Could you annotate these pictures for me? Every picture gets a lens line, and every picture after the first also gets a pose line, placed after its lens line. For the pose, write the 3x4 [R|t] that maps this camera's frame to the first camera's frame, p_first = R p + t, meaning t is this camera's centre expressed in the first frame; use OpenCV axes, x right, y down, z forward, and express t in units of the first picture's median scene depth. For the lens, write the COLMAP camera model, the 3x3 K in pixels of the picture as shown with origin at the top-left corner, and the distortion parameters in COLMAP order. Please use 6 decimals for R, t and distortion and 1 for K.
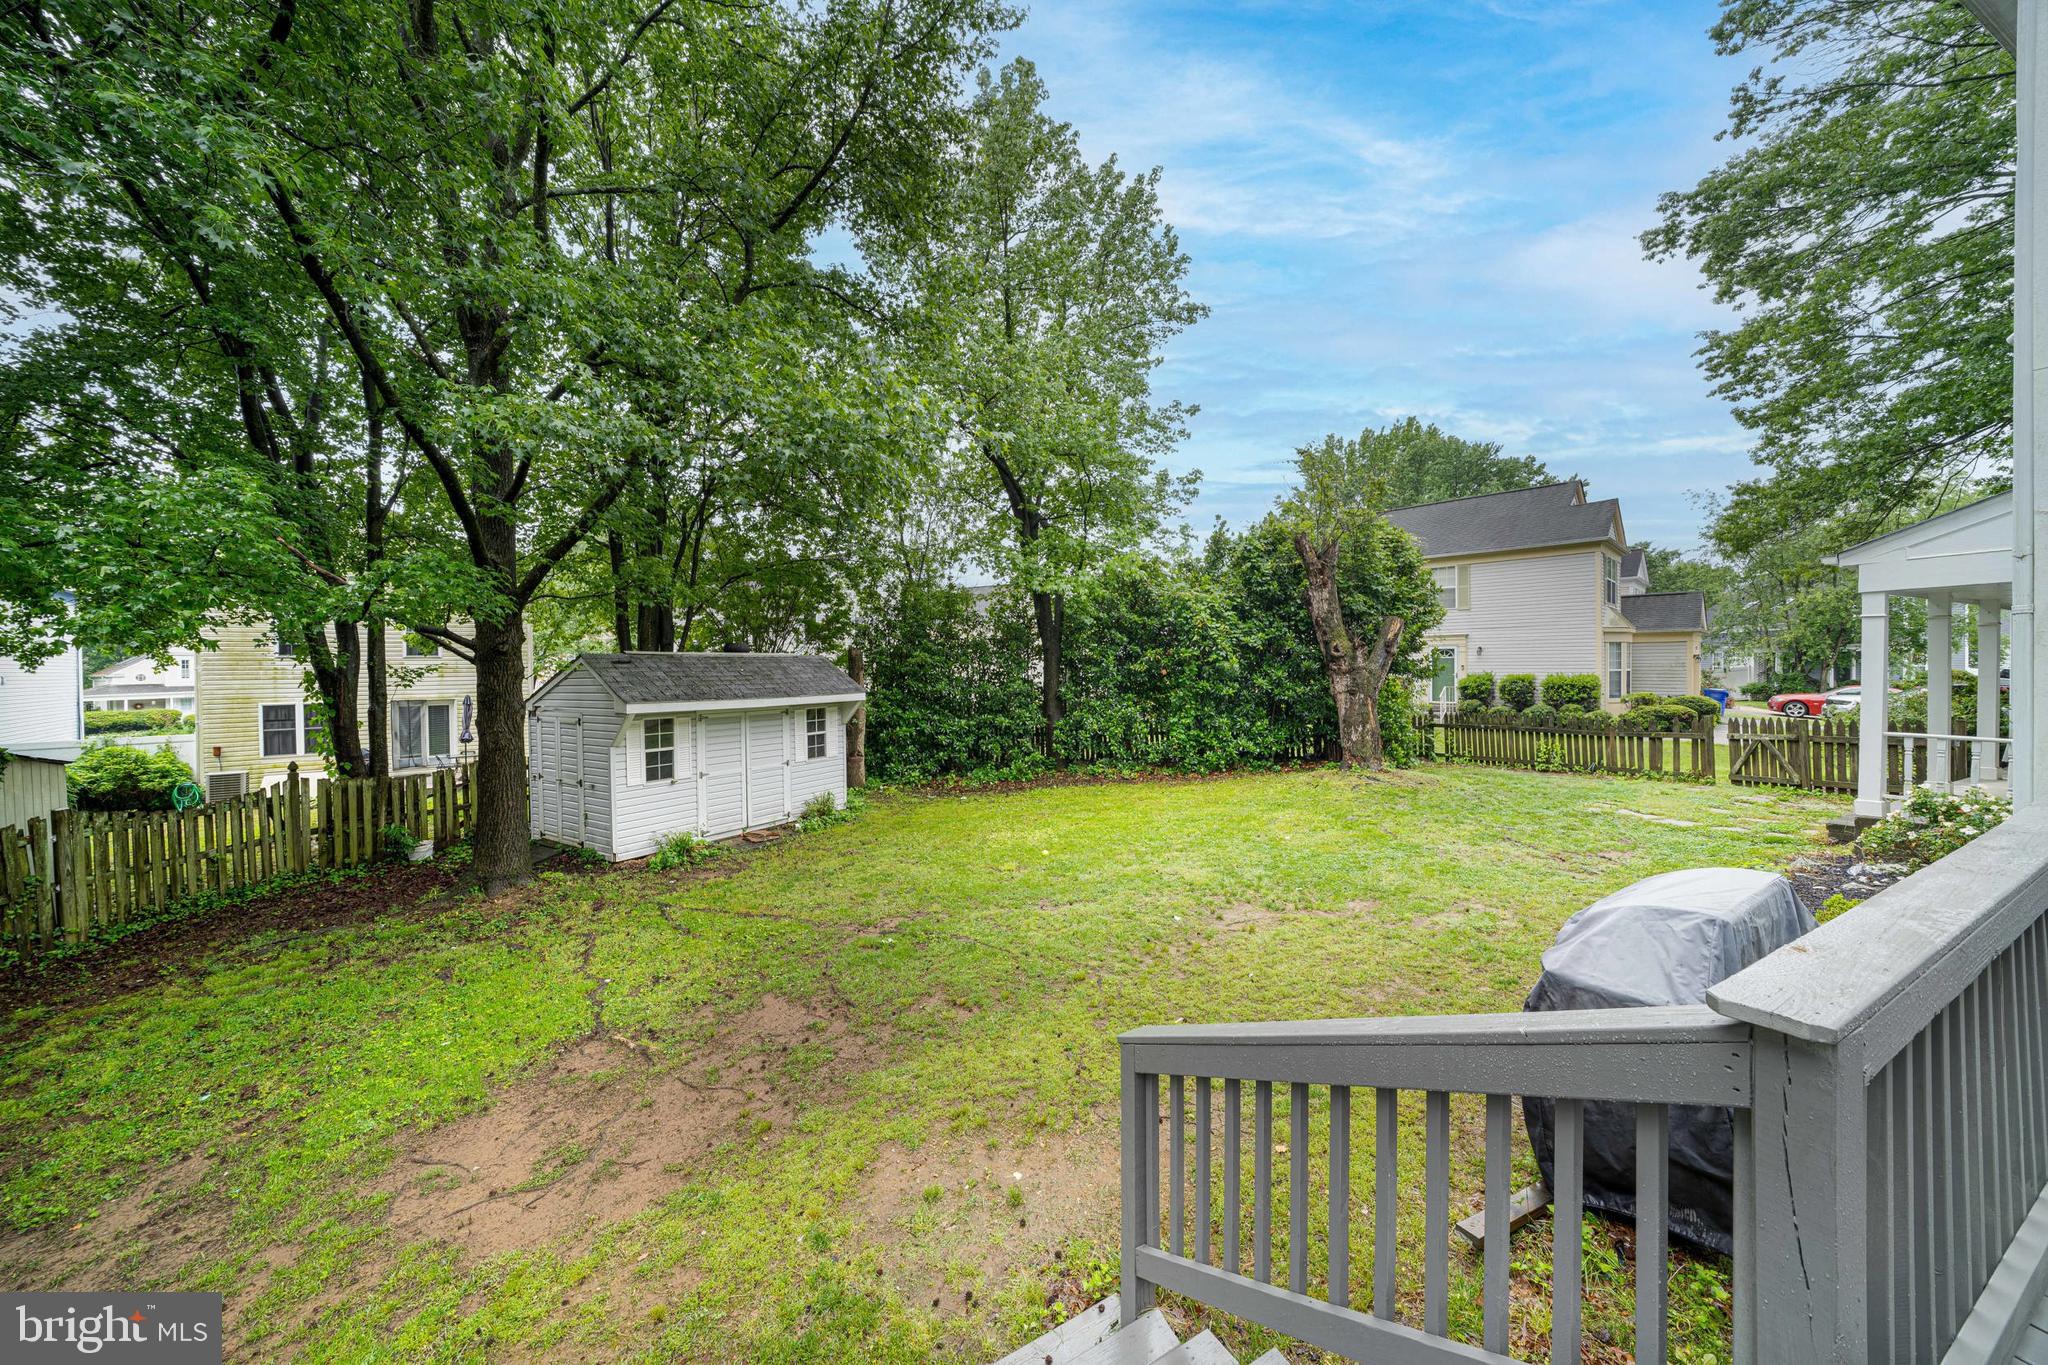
lens RADIAL K [[713.4, 0, 1001.7], [0, 713.4, 680.6], [0, 0, 1]] dist [-0.014292, 0.000302]
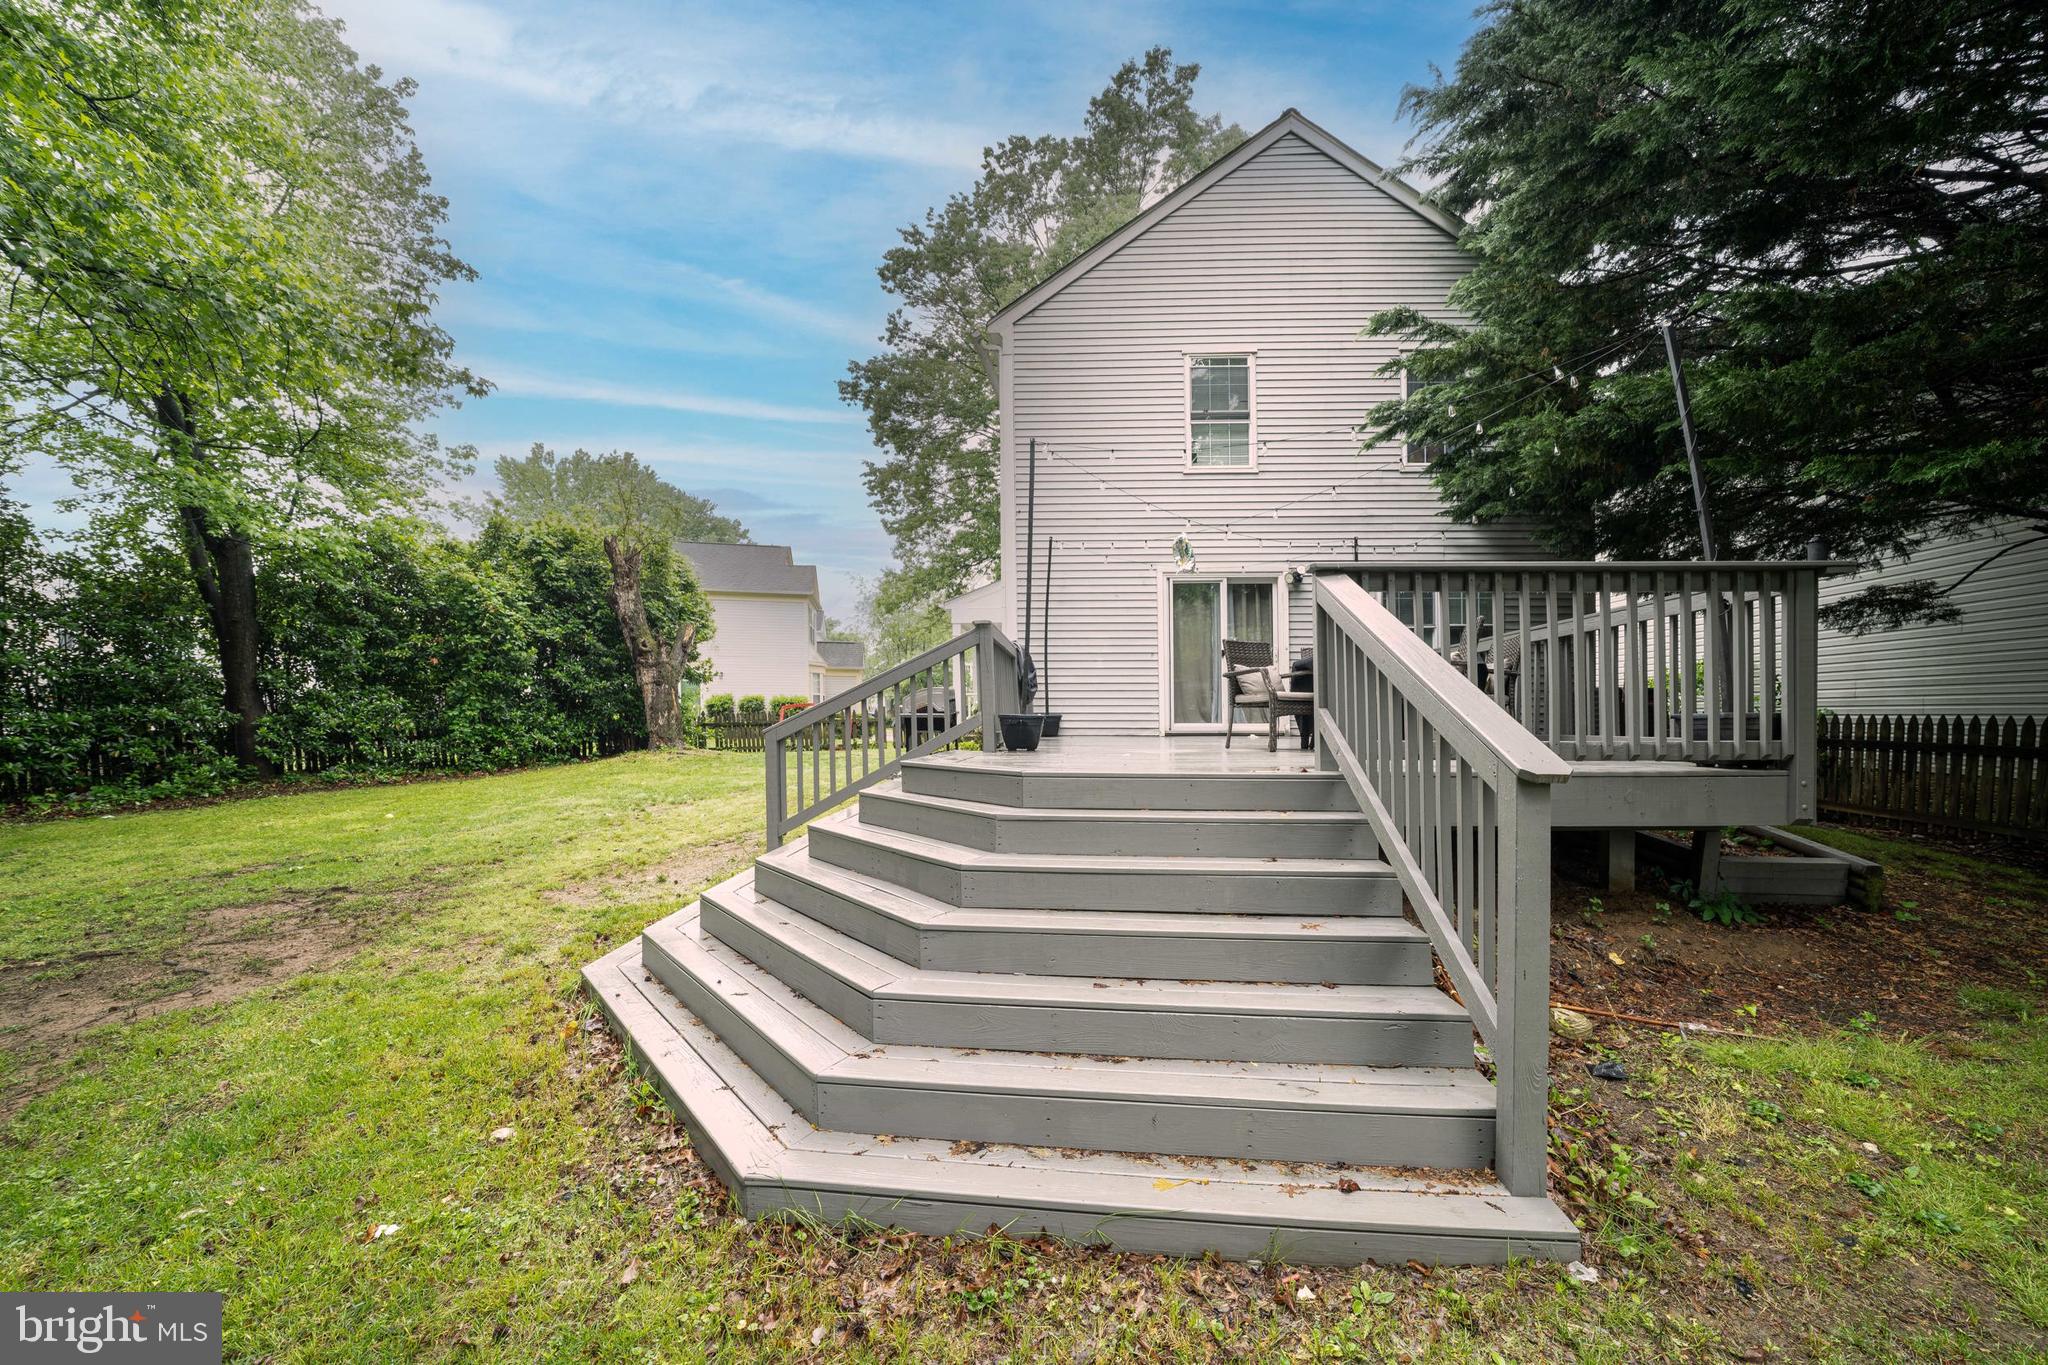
lens RADIAL K [[730.4, 0, 1082.7], [0, 730.4, 716.7], [0, 0, 1]] dist [-0.015296, -0.000021]
pose [[0.461243, 0.001841, 0.887272, -0.191131], [0.011037, 0.999909, -0.007812, 0.071096], [-0.887205, 0.013396, 0.461180, -0.126289]]
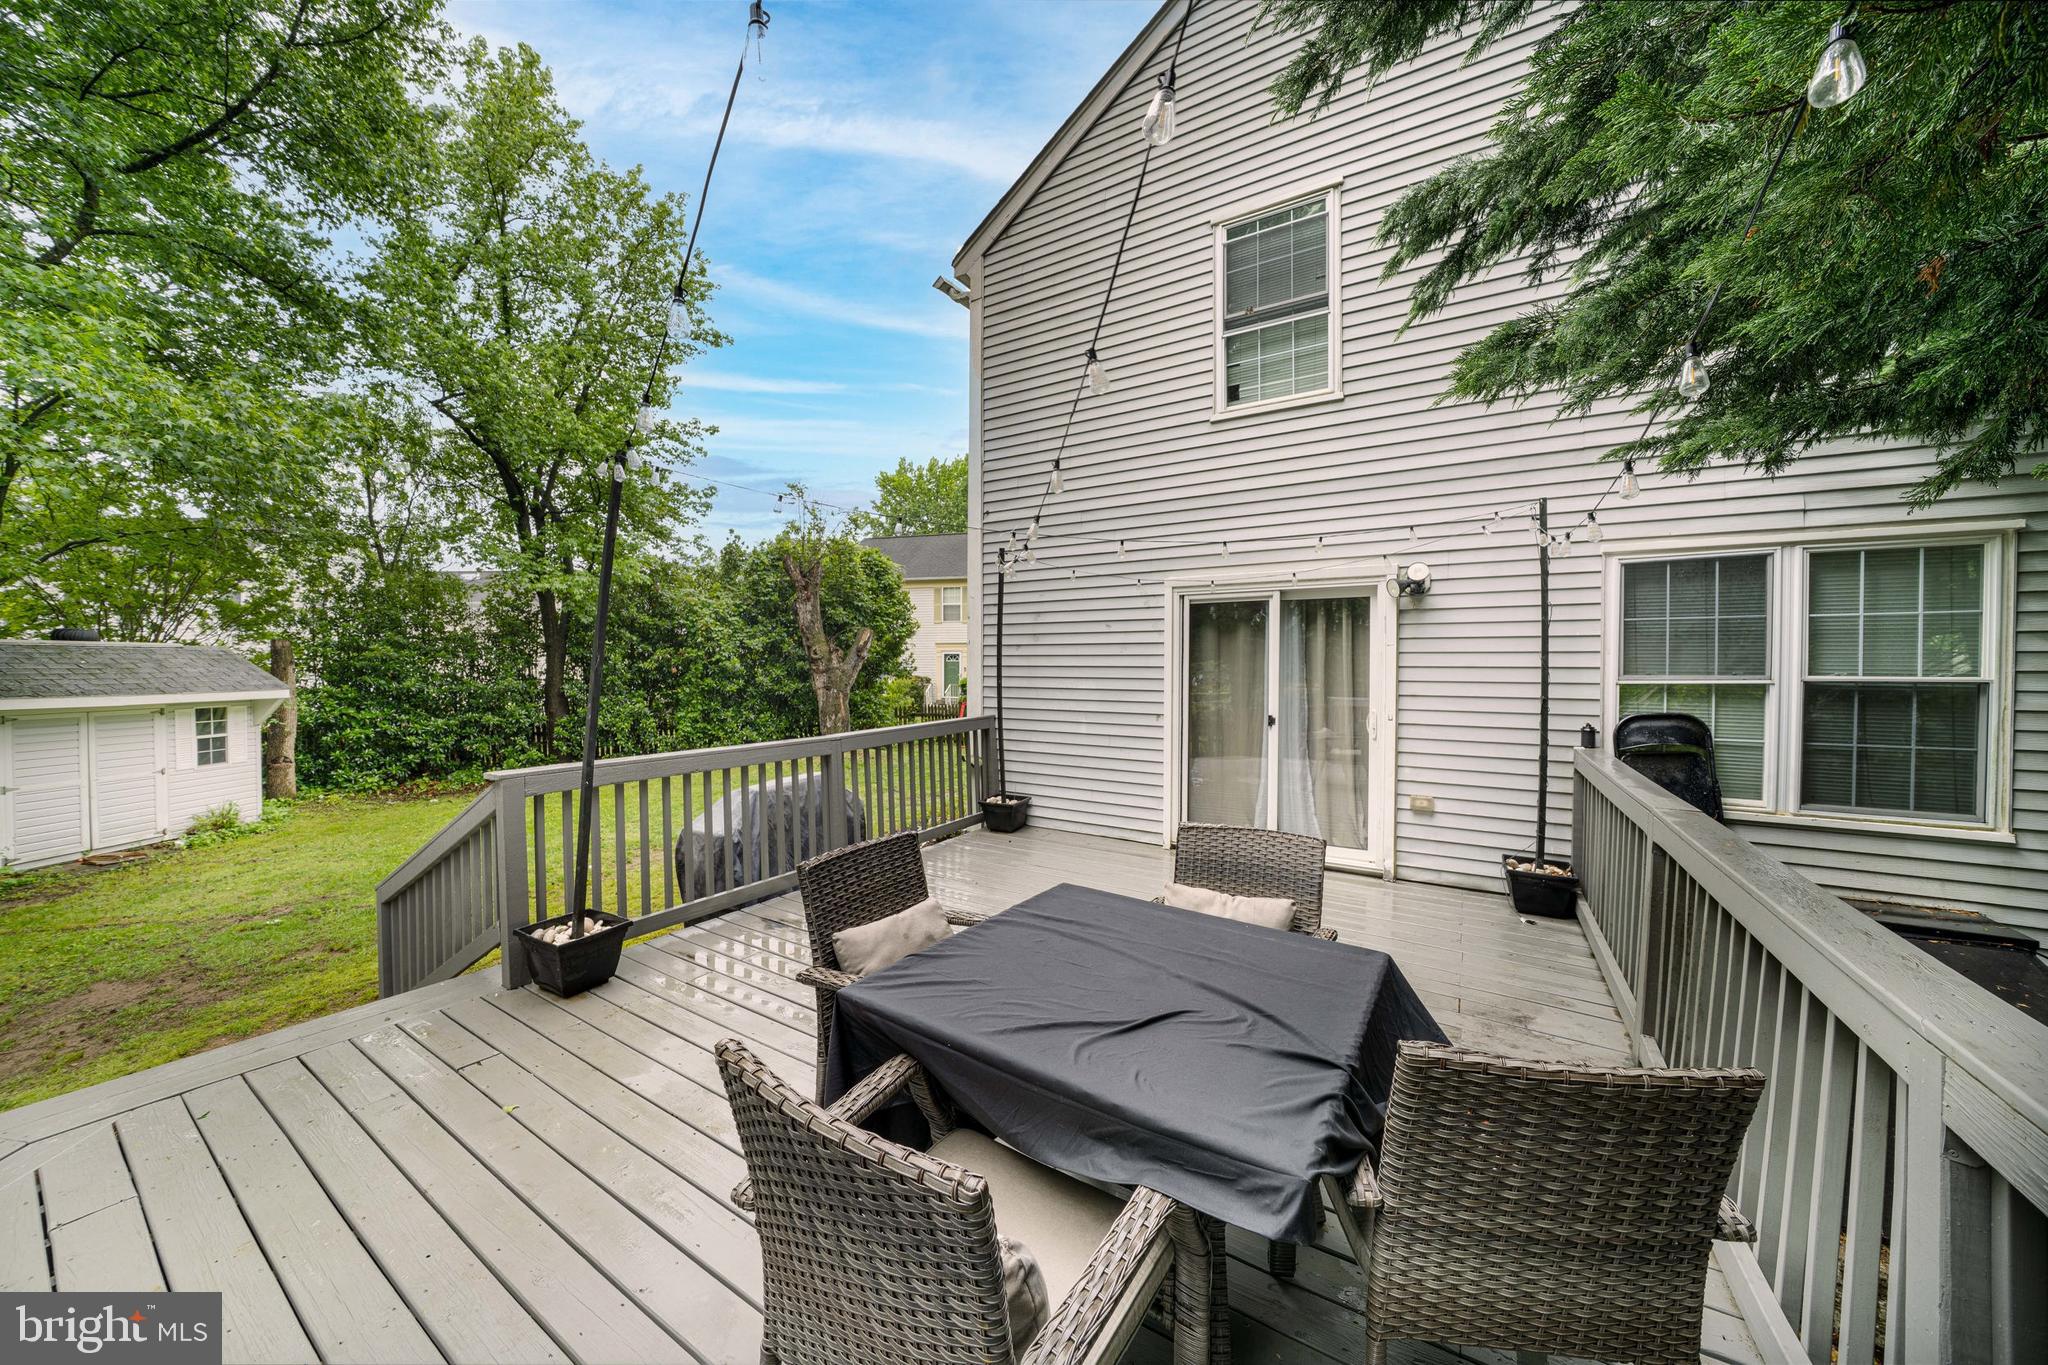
lens RADIAL K [[713.4, 0, 1001.7], [0, 713.4, 680.6], [0, 0, 1]] dist [-0.014292, 0.000302]
pose [[0.849214, 0.002797, 0.528042, 0.077765], [-0.002648, 0.999996, -0.001039, 0.003458], [-0.528043, -0.000516, 0.849218, -0.169818]]
